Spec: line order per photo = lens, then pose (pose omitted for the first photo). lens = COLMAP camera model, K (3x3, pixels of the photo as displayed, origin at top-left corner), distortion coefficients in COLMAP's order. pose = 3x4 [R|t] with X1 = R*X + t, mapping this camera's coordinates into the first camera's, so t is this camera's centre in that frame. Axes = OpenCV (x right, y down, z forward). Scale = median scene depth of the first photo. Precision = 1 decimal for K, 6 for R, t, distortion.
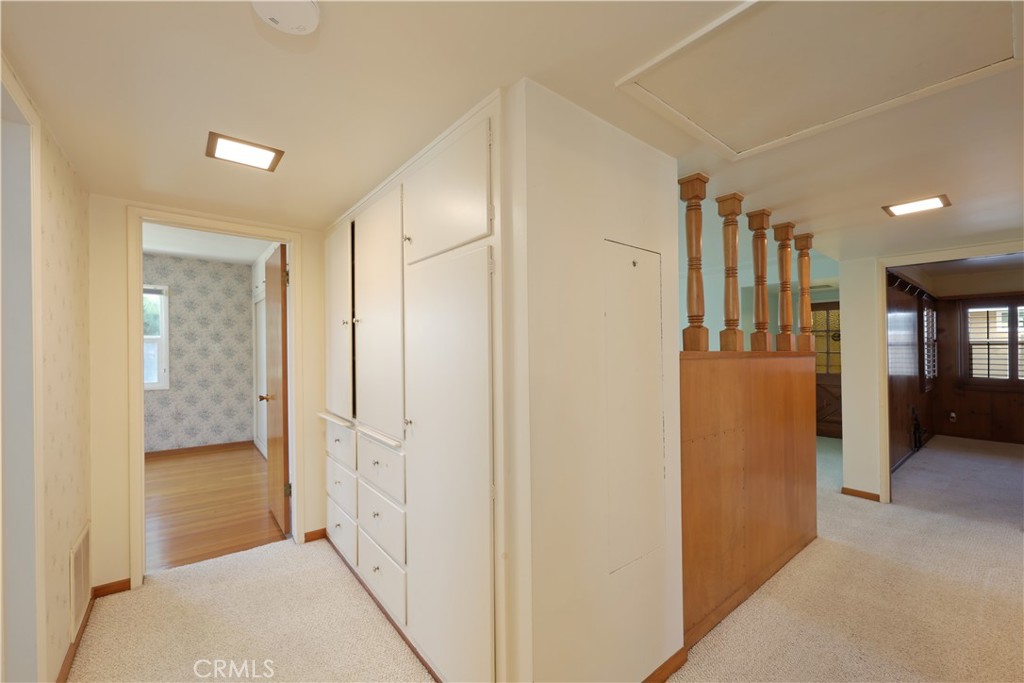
lens RADIAL K [[409.9, 0, 506.3], [0, 409.9, 345.8], [0, 0, 1]] dist [-0.000074, -0.000087]
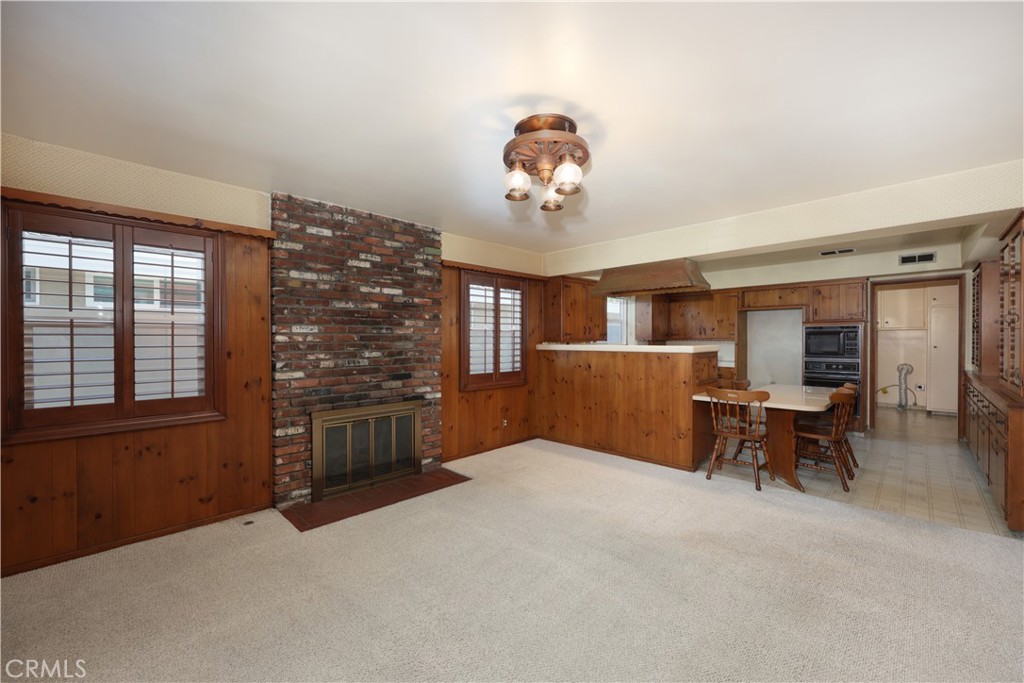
lens RADIAL K [[409.9, 0, 514.2], [0, 409.9, 343.0], [0, 0, 1]] dist [-0.000074, -0.000087]
pose [[-0.121999, 0.006984, 0.992506, 0.691200], [0.005982, 0.999962, -0.006301, 0.018699], [-0.992512, 0.005168, -0.122036, 0.589501]]
